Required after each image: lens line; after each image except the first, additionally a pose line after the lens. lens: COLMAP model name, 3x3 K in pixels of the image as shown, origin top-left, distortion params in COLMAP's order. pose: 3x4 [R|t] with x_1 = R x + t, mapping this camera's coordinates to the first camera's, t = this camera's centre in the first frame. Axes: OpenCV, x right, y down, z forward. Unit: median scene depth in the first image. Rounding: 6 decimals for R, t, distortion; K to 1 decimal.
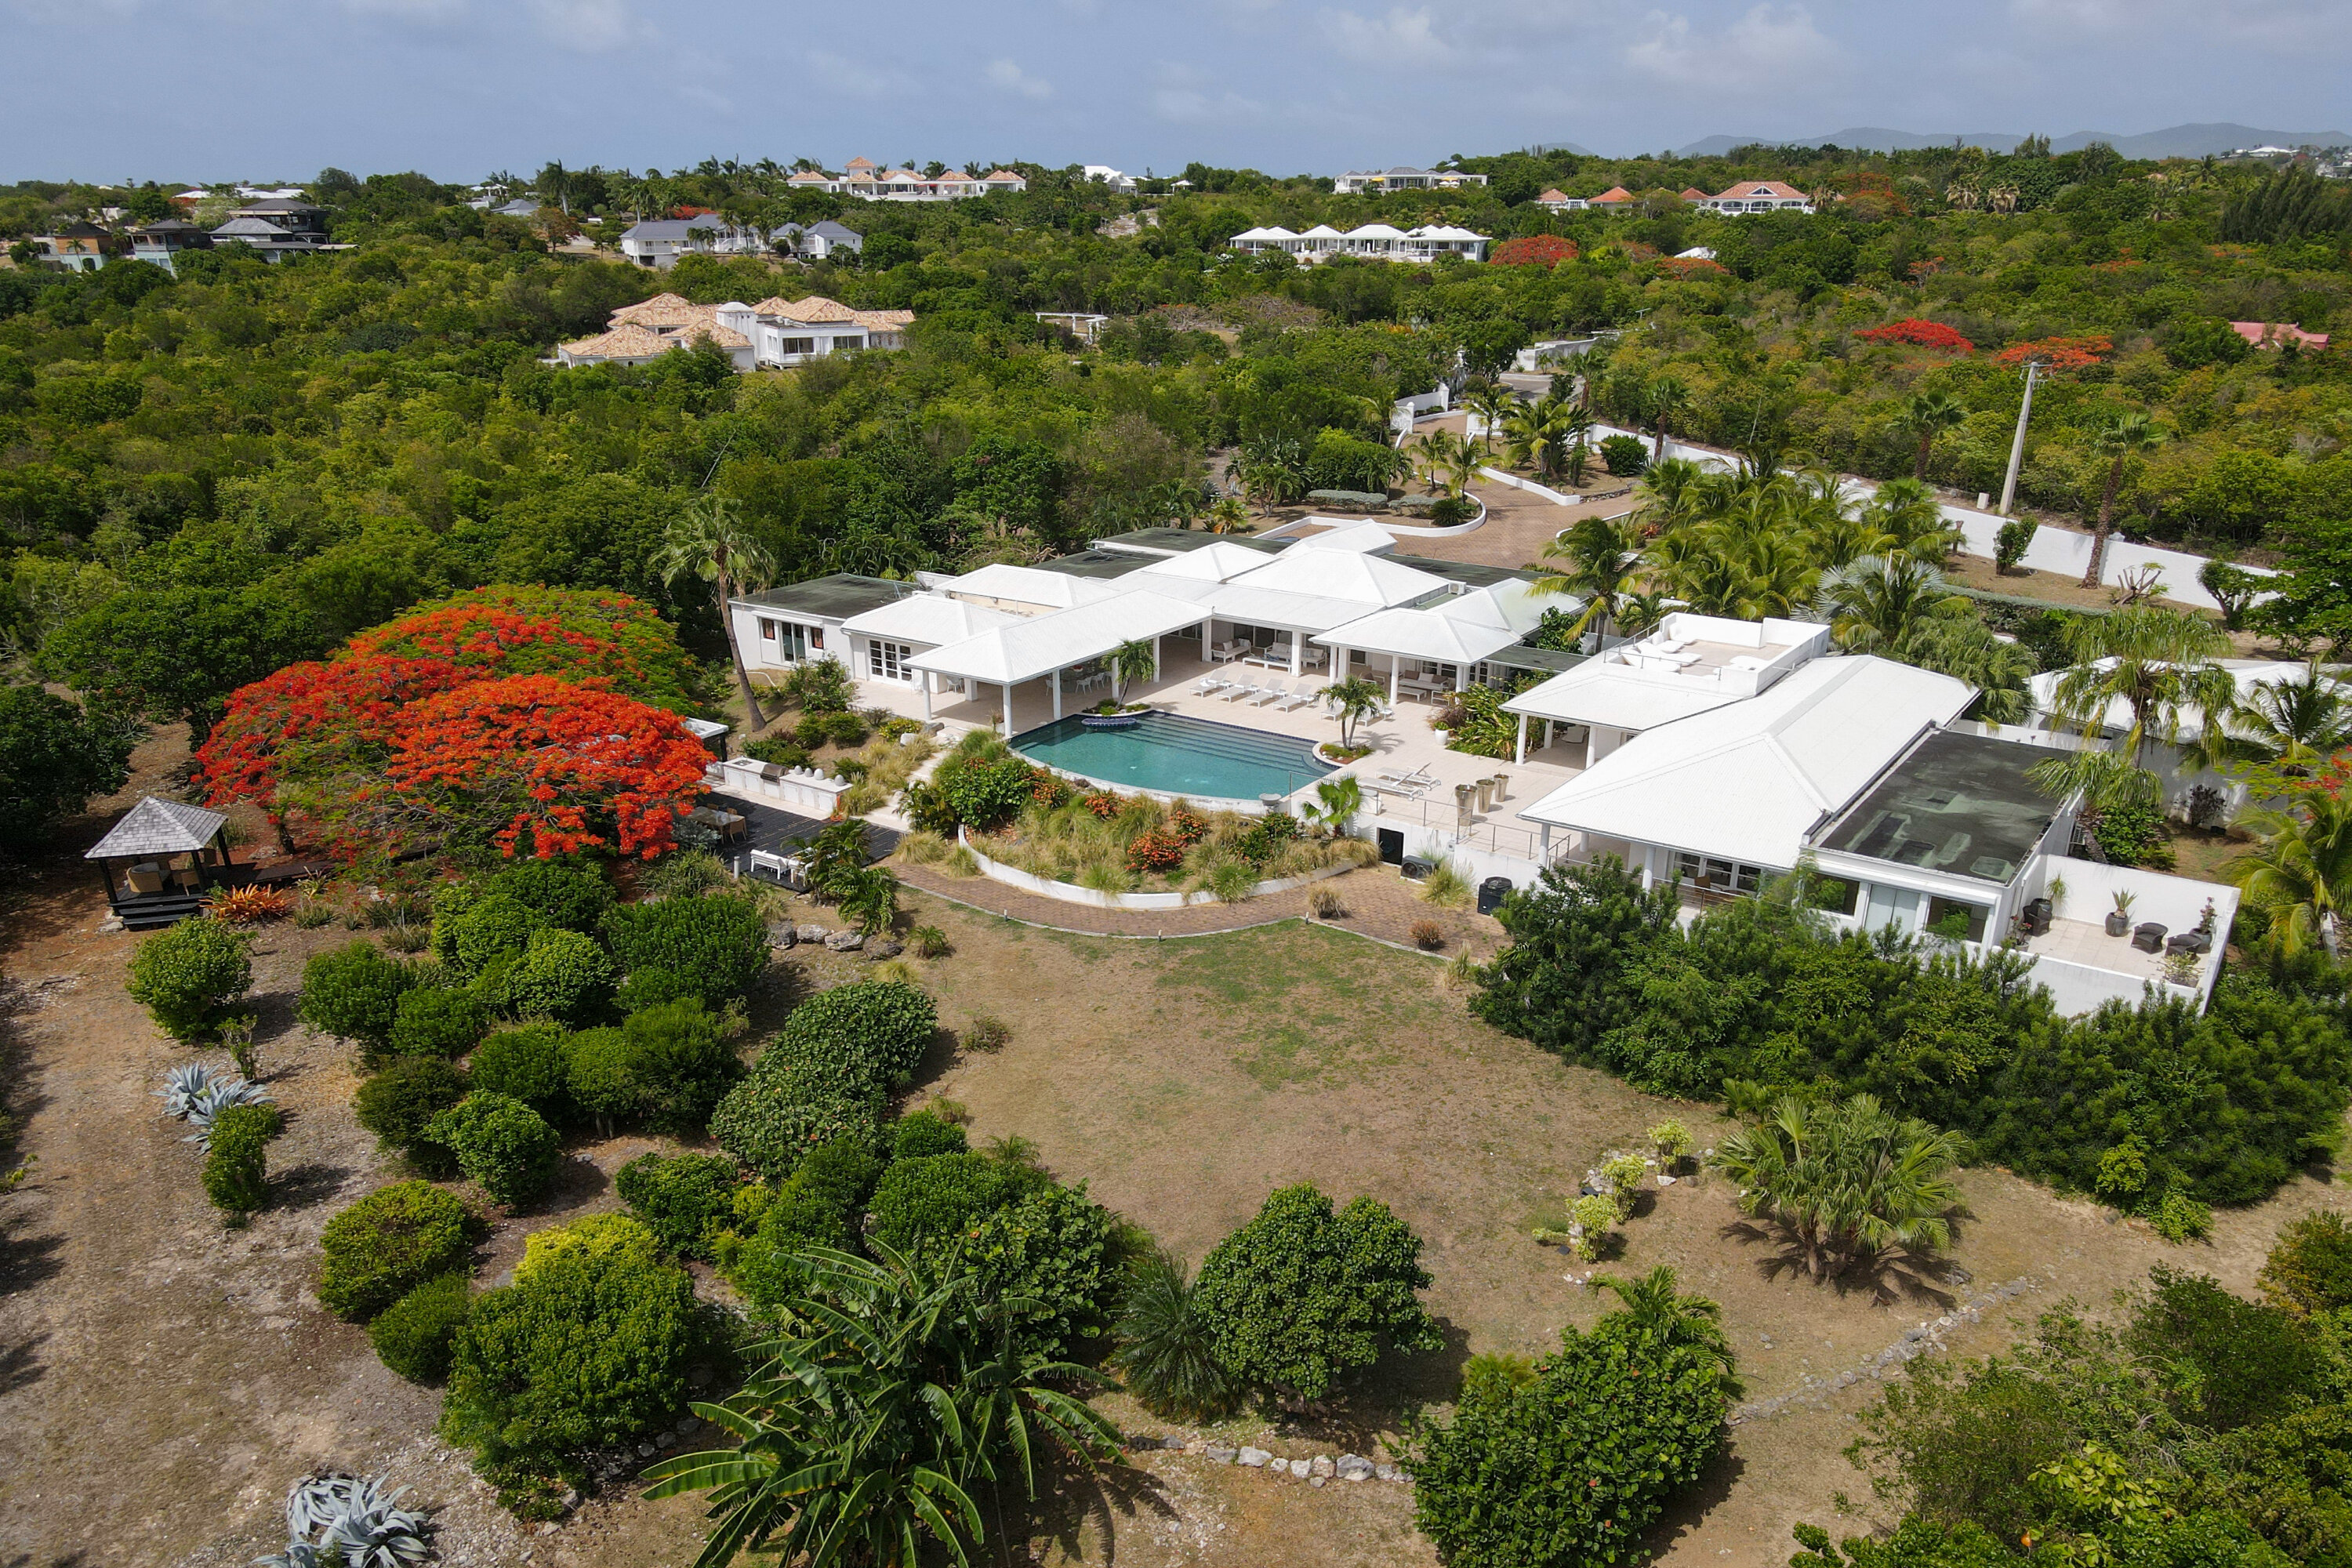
lens RADIAL K [[1688.3, 0, 1181.2], [0, 1688.3, 778.9], [0, 0, 1]] dist [0.005870, 0.001794]
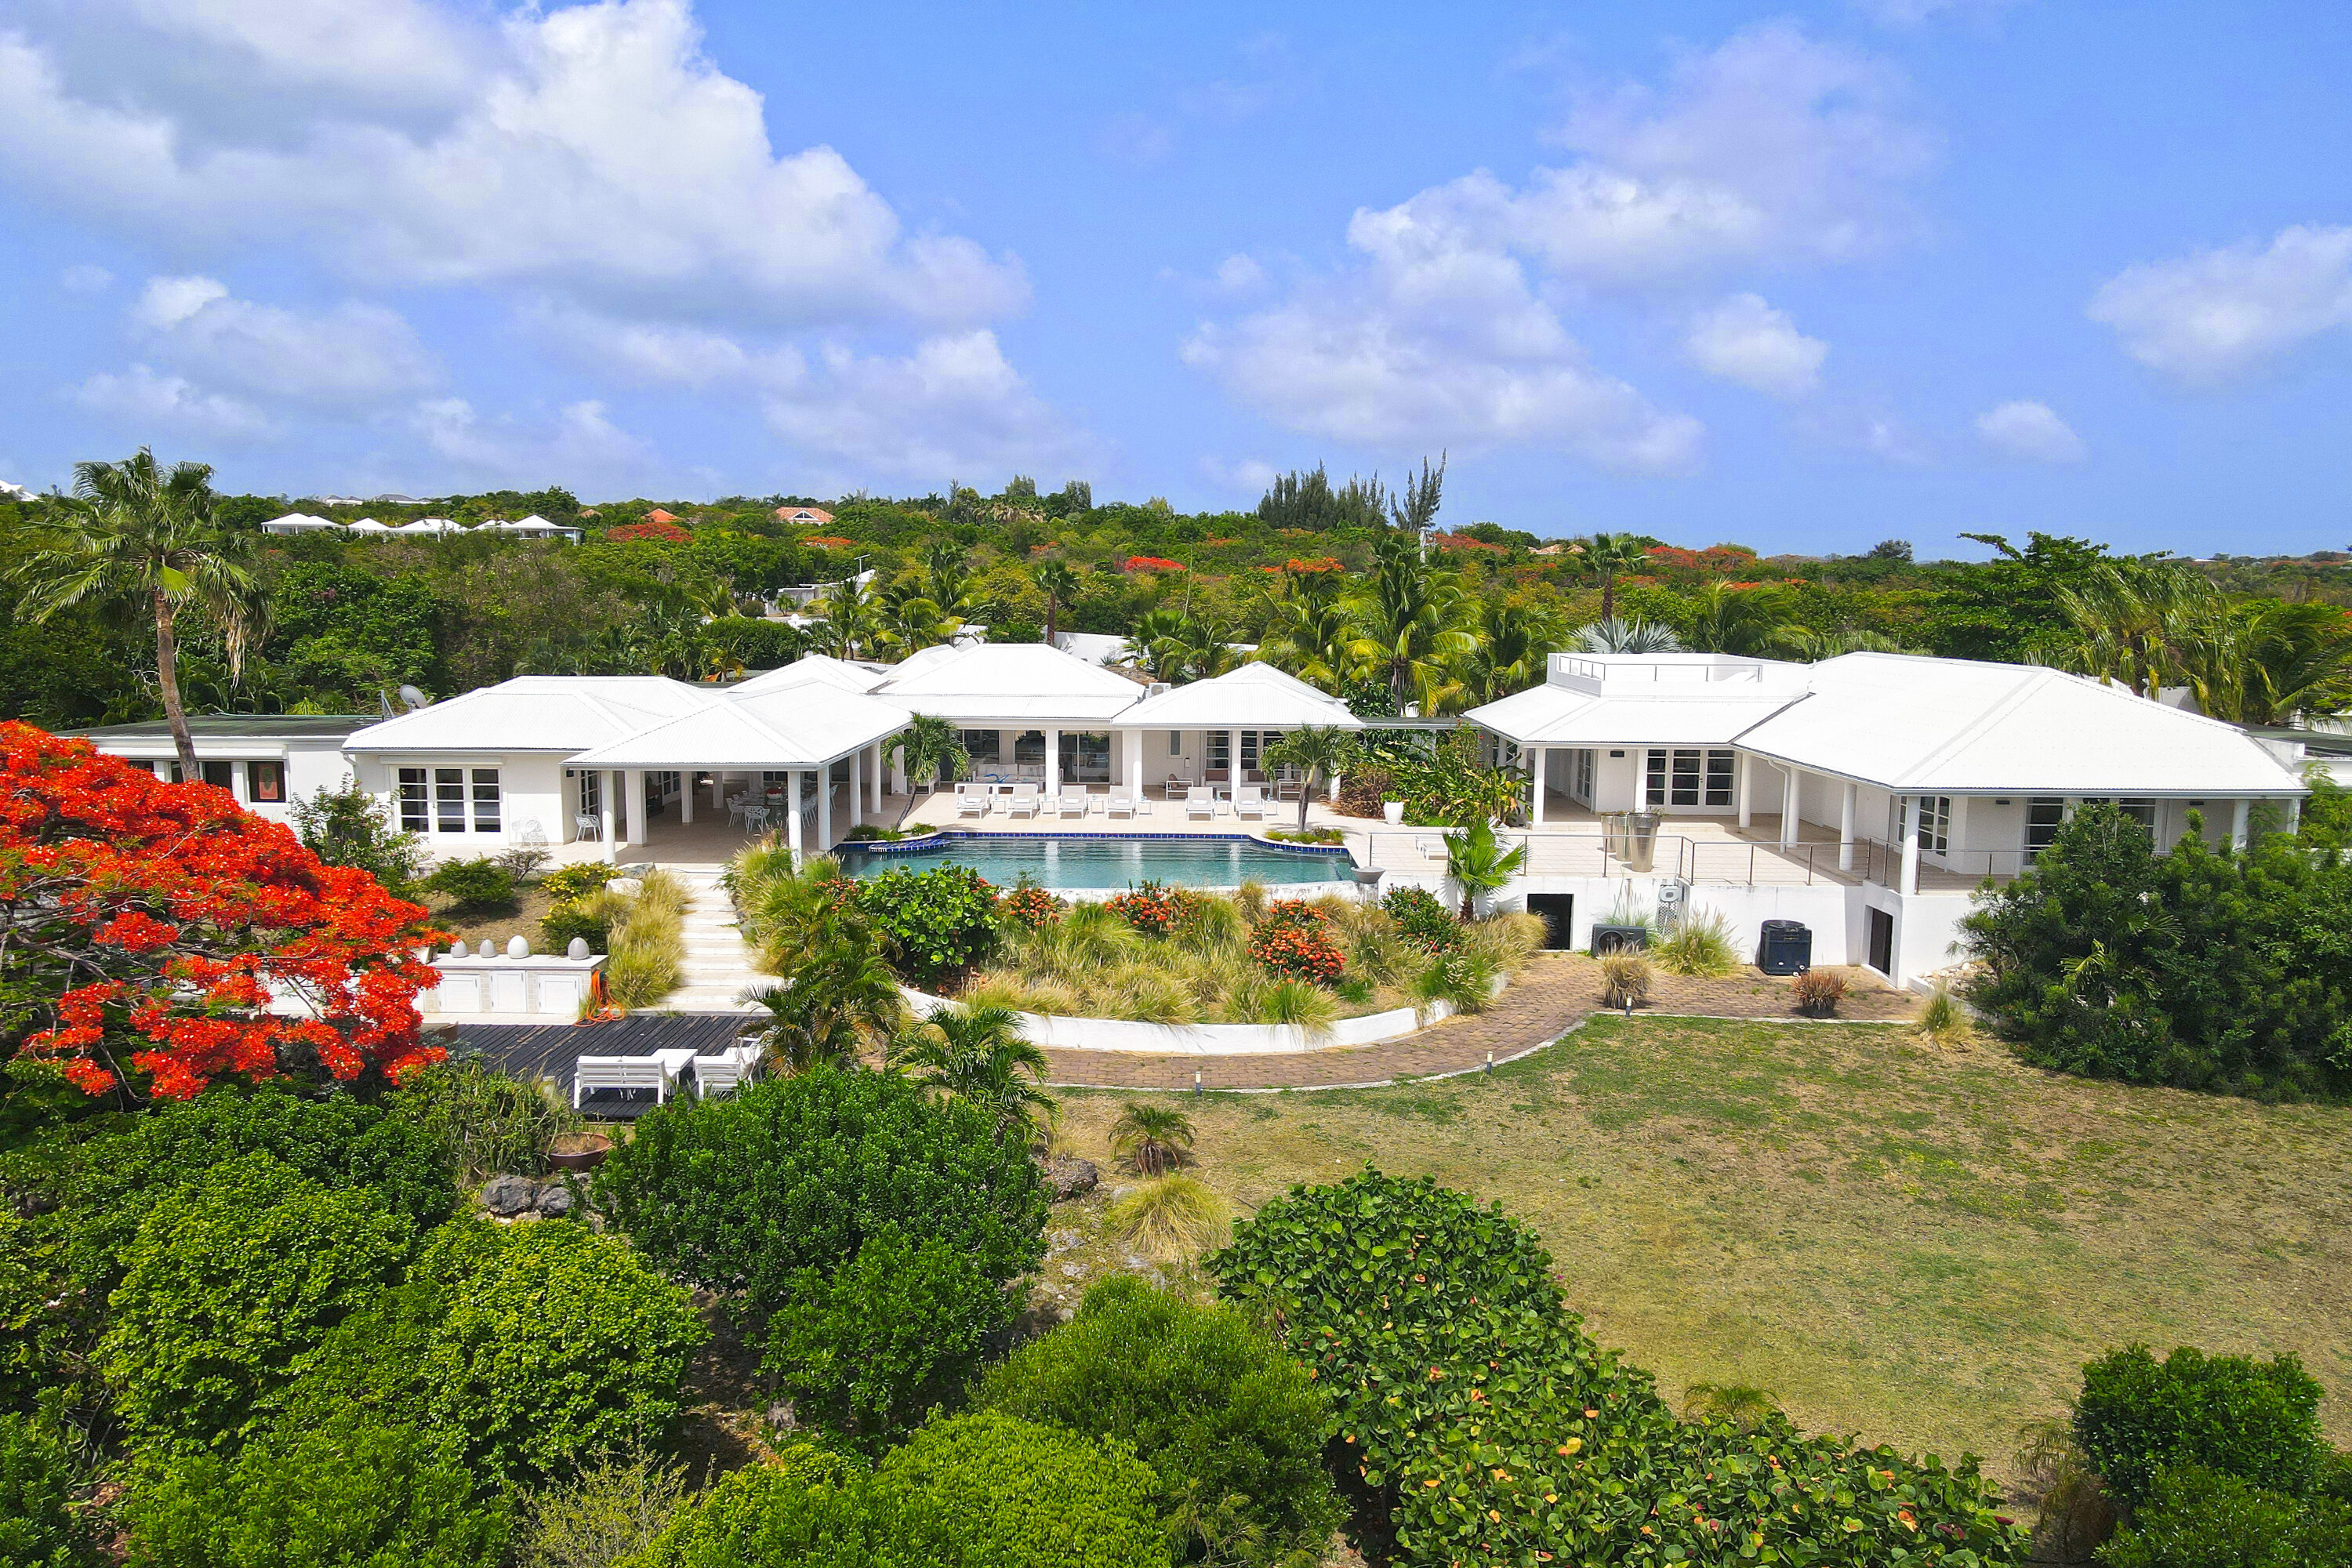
lens RADIAL K [[1688.3, 0, 1181.2], [0, 1688.3, 778.9], [0, 0, 1]] dist [0.005870, 0.001794]
pose [[0.830107, -0.049928, 0.555364, -0.281151], [0.163287, 0.974088, -0.156493, 0.050928], [-0.533160, 0.220589, 0.816750, 0.406252]]
